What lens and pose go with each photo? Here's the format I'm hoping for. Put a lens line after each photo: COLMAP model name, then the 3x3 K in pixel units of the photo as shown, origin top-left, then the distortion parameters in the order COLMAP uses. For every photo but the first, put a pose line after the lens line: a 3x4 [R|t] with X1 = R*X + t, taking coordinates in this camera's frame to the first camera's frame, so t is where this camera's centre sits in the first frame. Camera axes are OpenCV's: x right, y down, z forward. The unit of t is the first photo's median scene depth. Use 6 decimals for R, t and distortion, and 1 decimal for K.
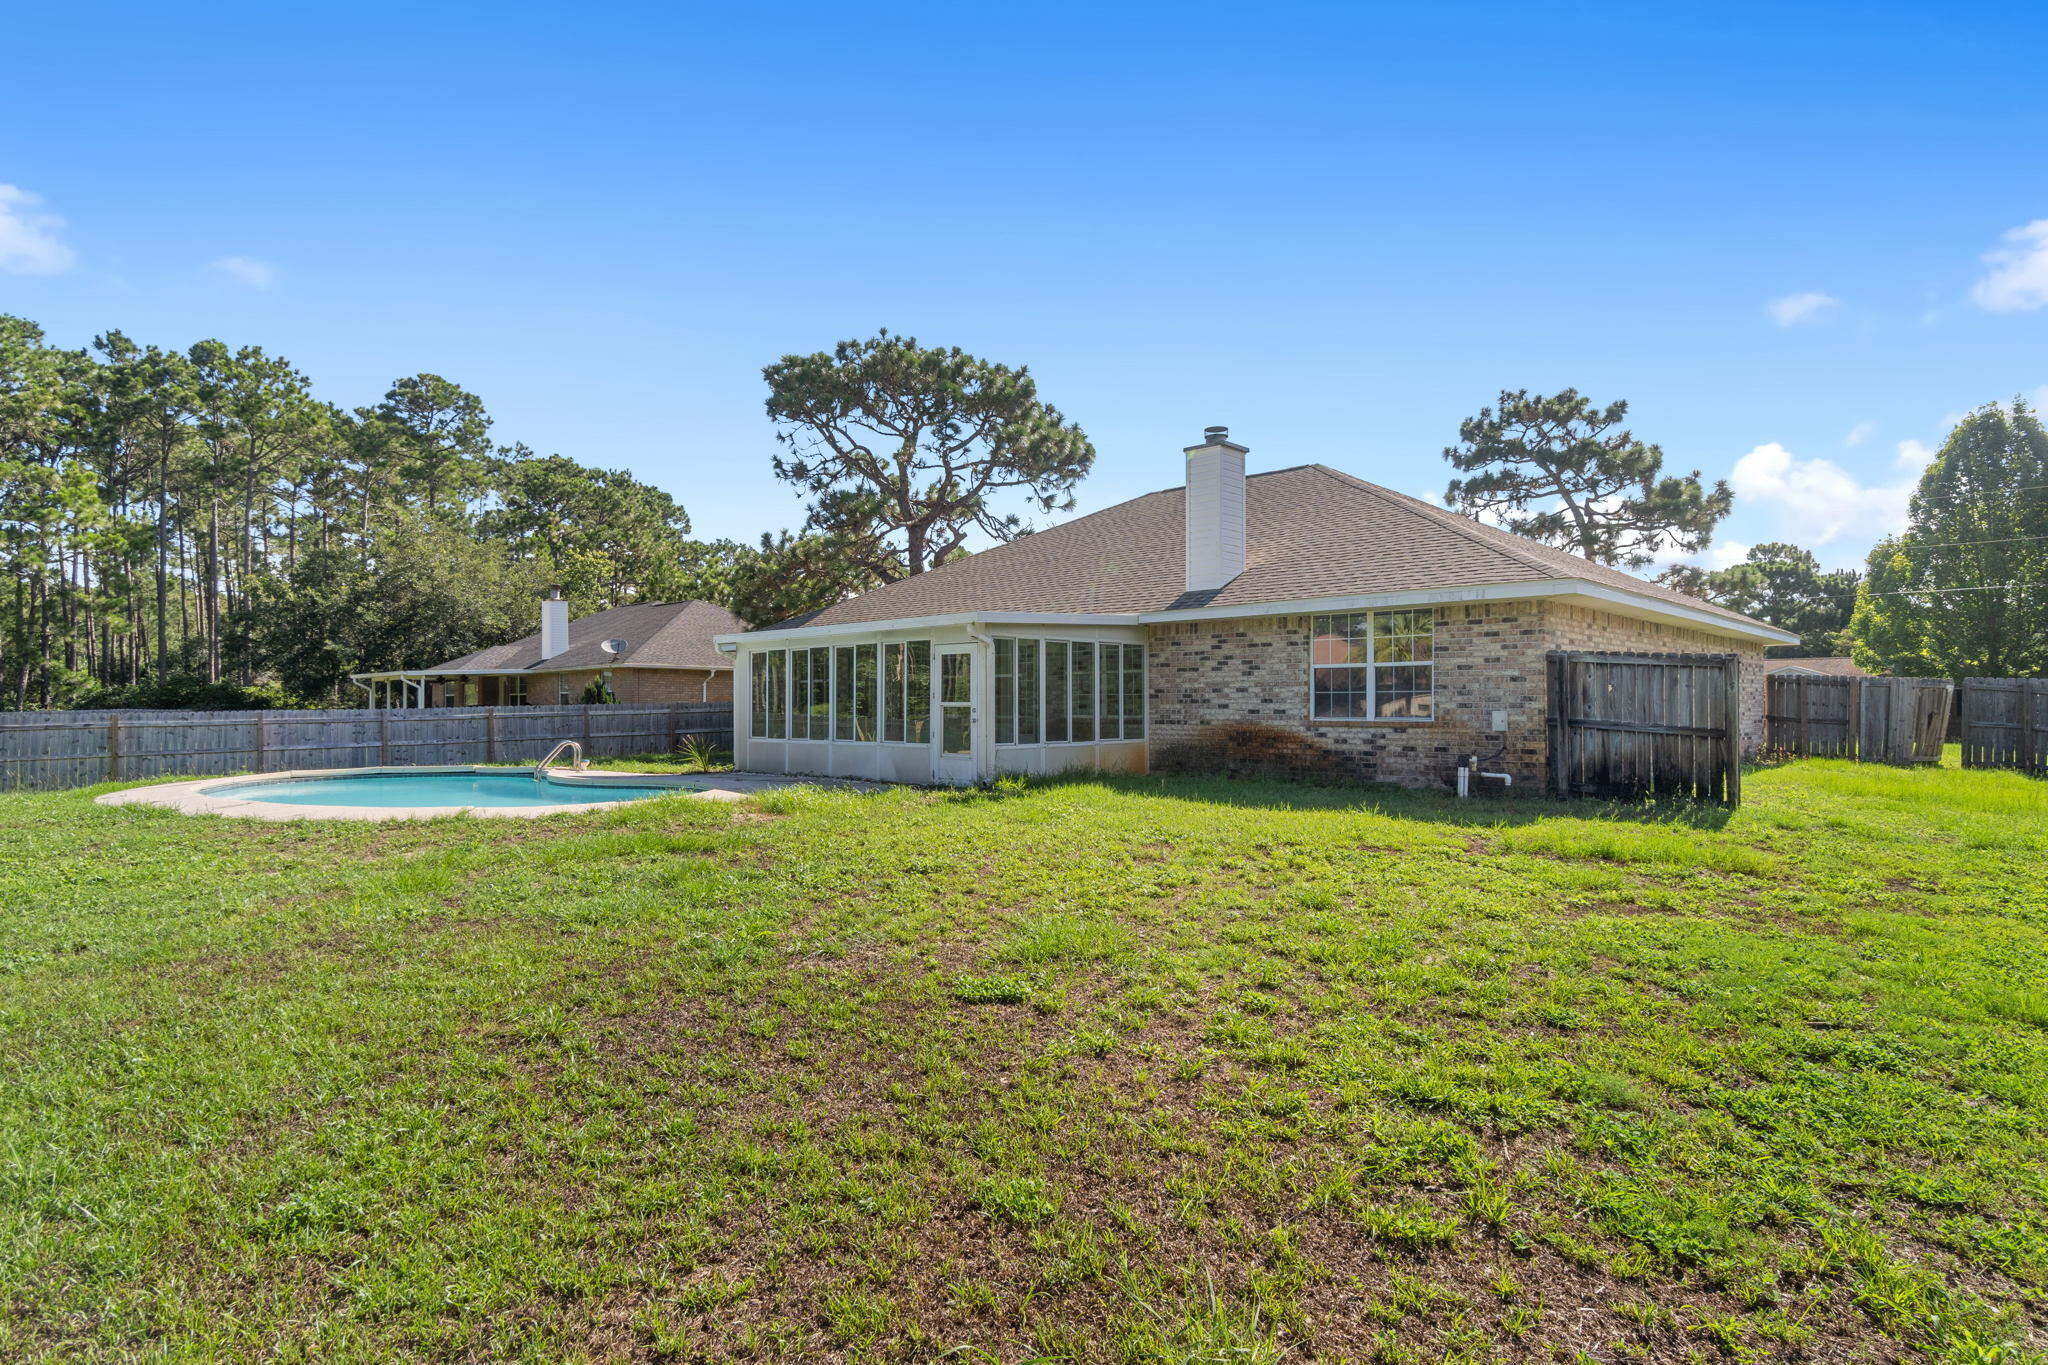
lens RADIAL K [[1137.9, 0, 1038.1], [0, 1137.9, 692.9], [0, 0, 1]] dist [0.014537, -0.000951]
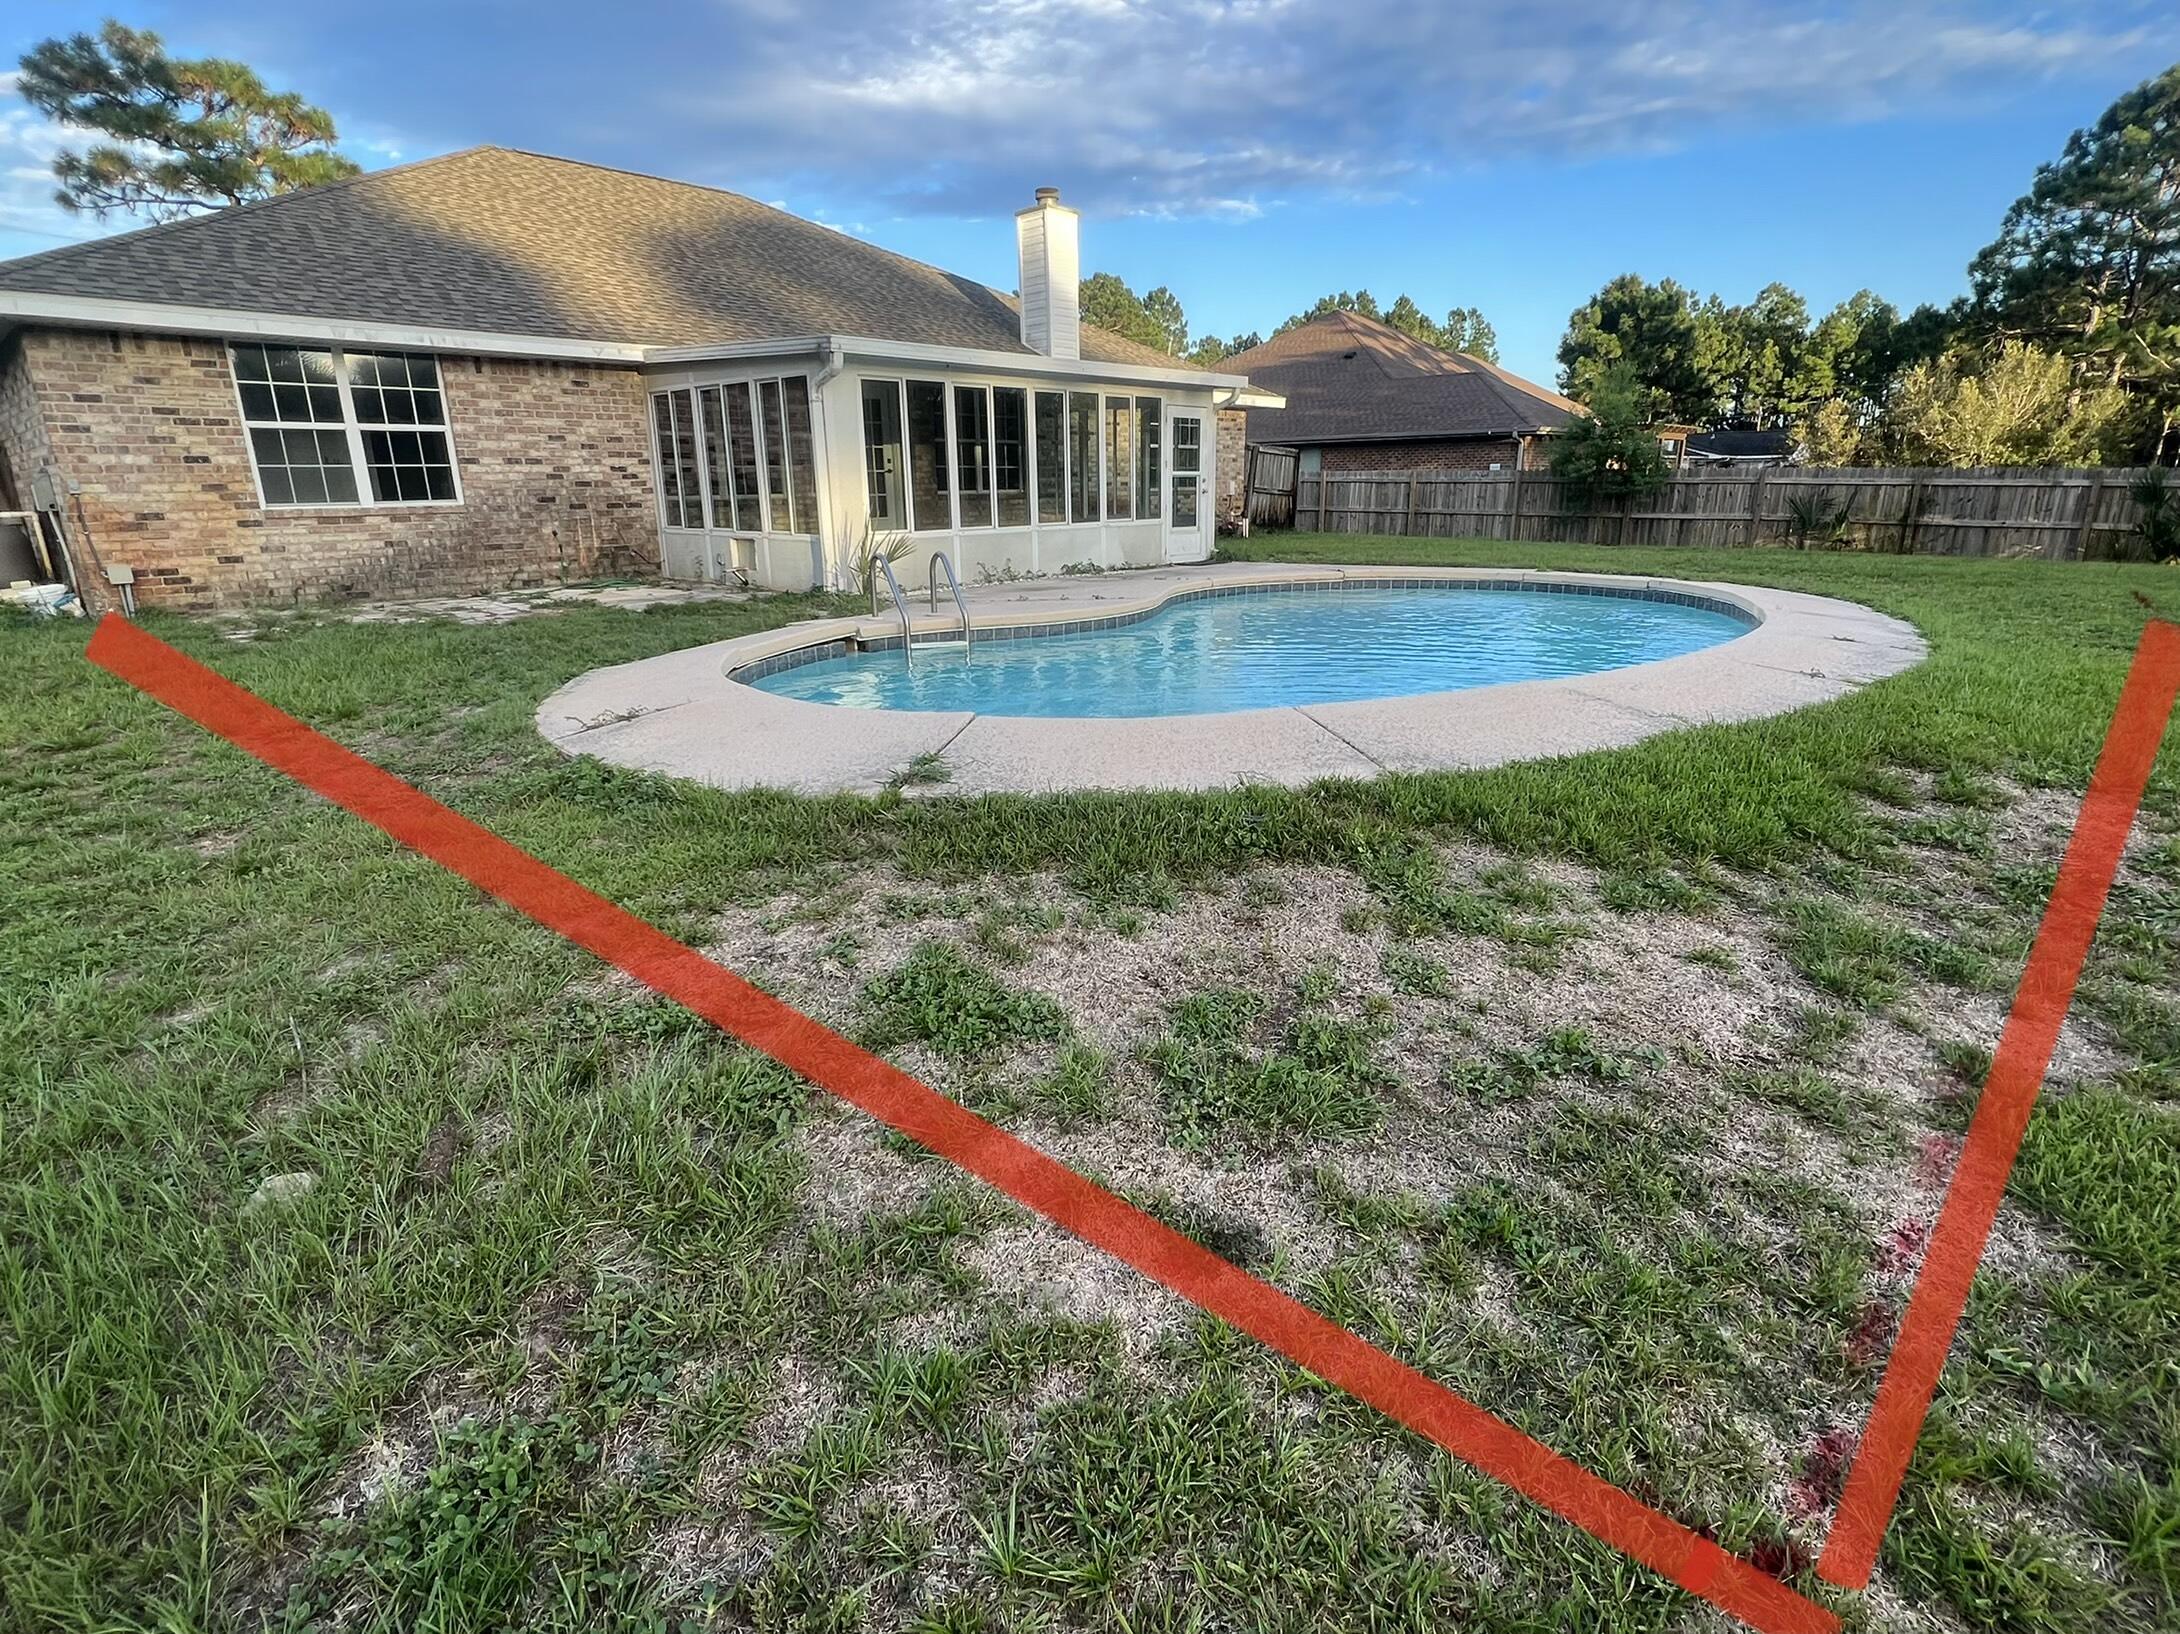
lens RADIAL K [[1125.0, 0, 1090.0], [0, 1125.0, 817.0], [0, 0, 1]] dist [-0.006459, -0.000004]
pose [[-0.032107, -0.282482, 0.958735, -0.514372], [-0.000443, 0.959234, 0.282614, 0.009348], [-0.999484, 0.008649, -0.030923, 0.554556]]
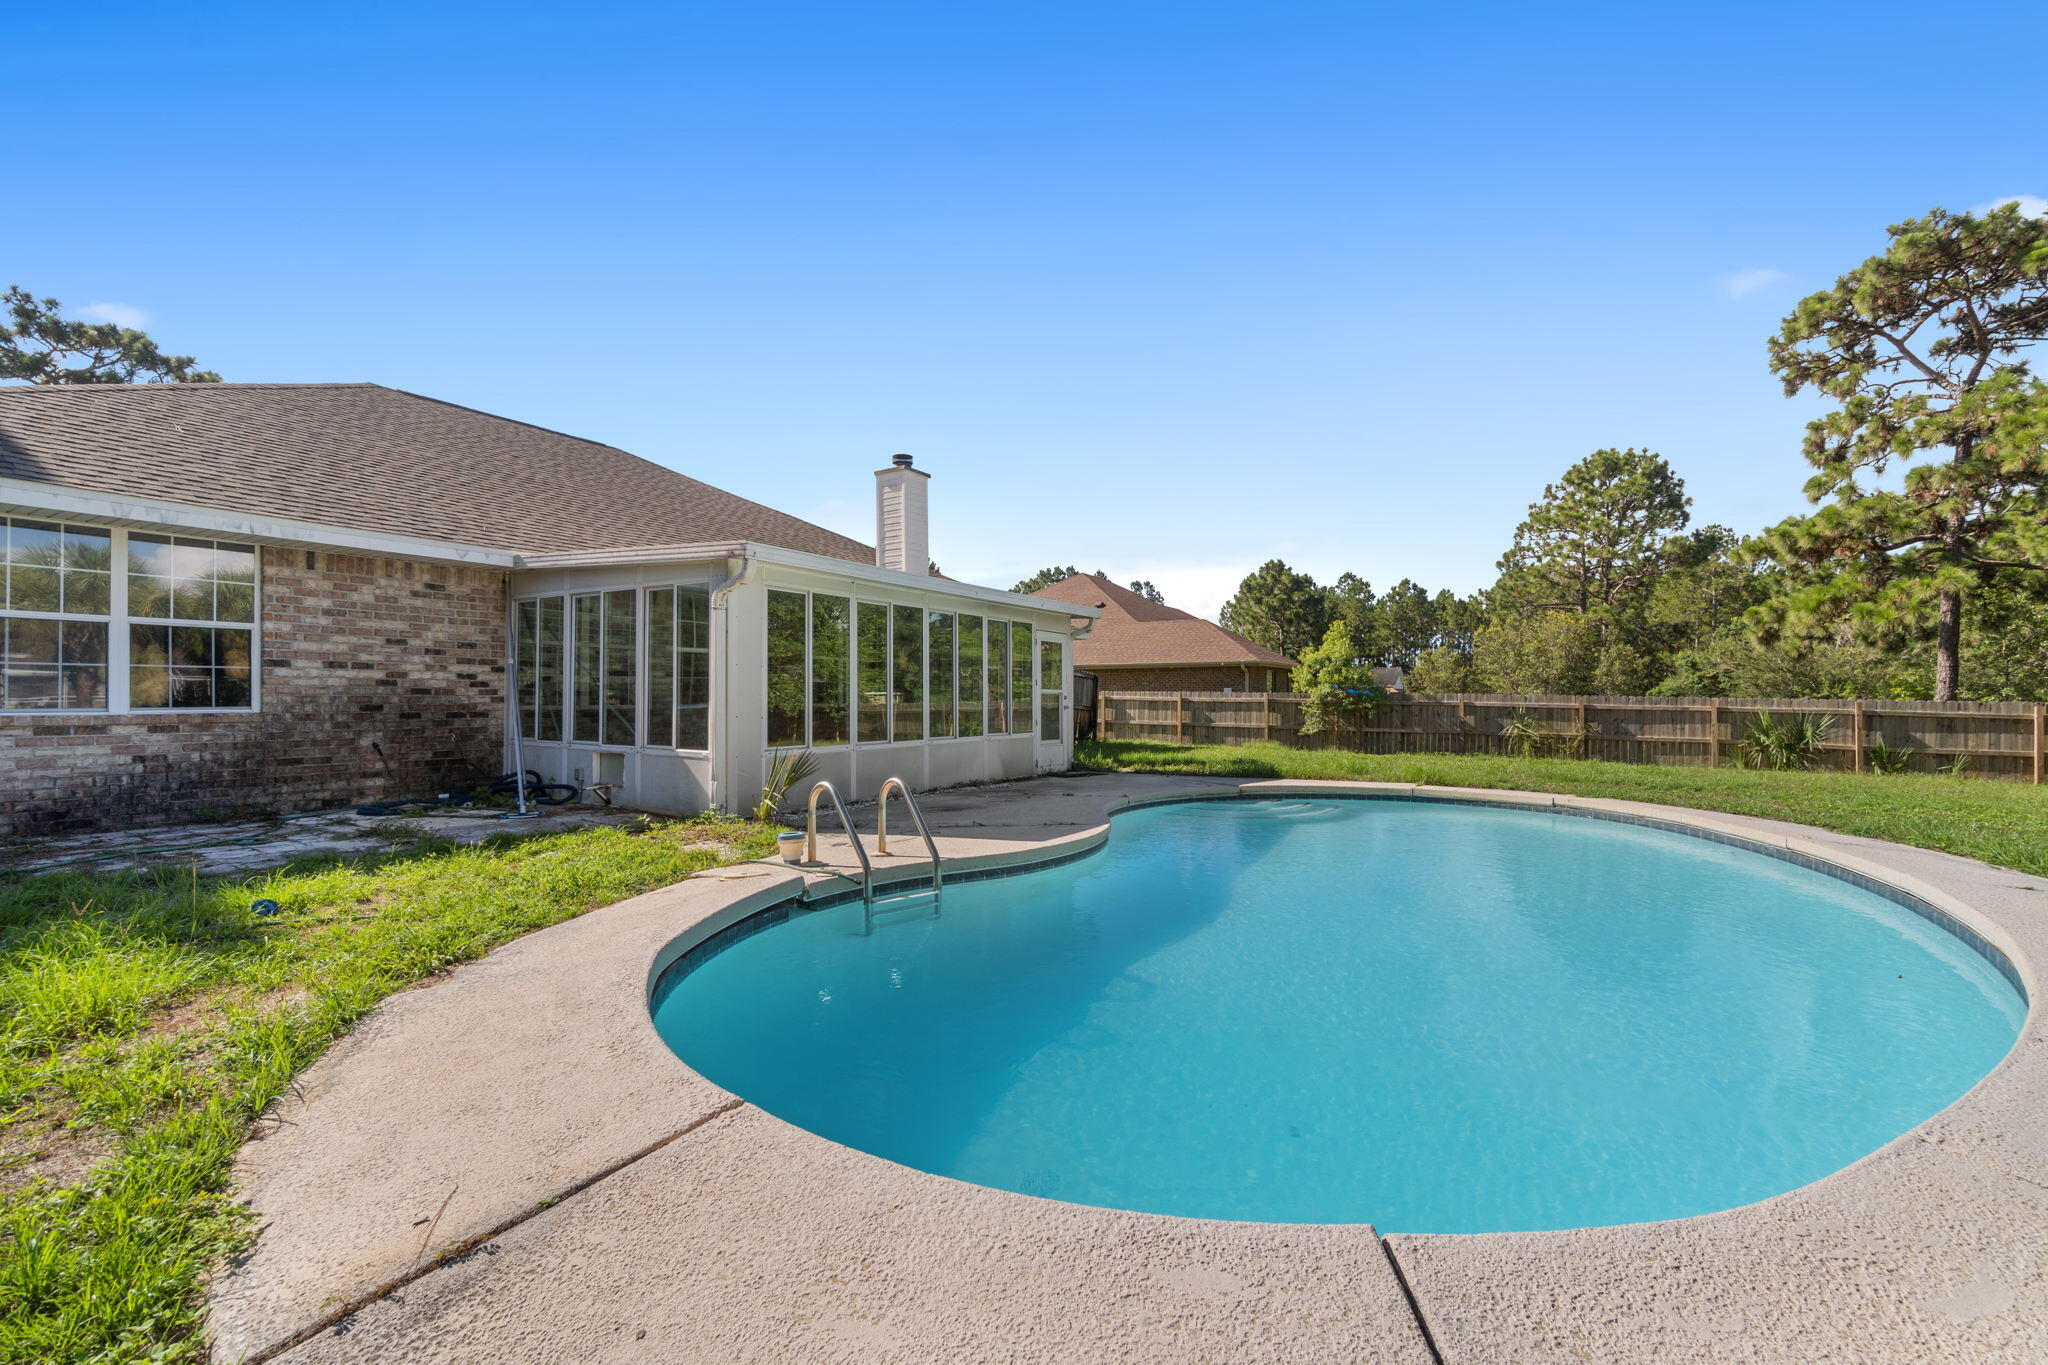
lens RADIAL K [[874.7, 0, 1023.6], [0, 874.7, 681.8], [0, 0, 1]] dist [-0.001423, -0.003055]
pose [[-0.231574, 0.018420, 0.972643, -0.410456], [-0.014348, 0.999647, -0.022347, 0.009081], [-0.972712, -0.019130, -0.231228, 0.597708]]
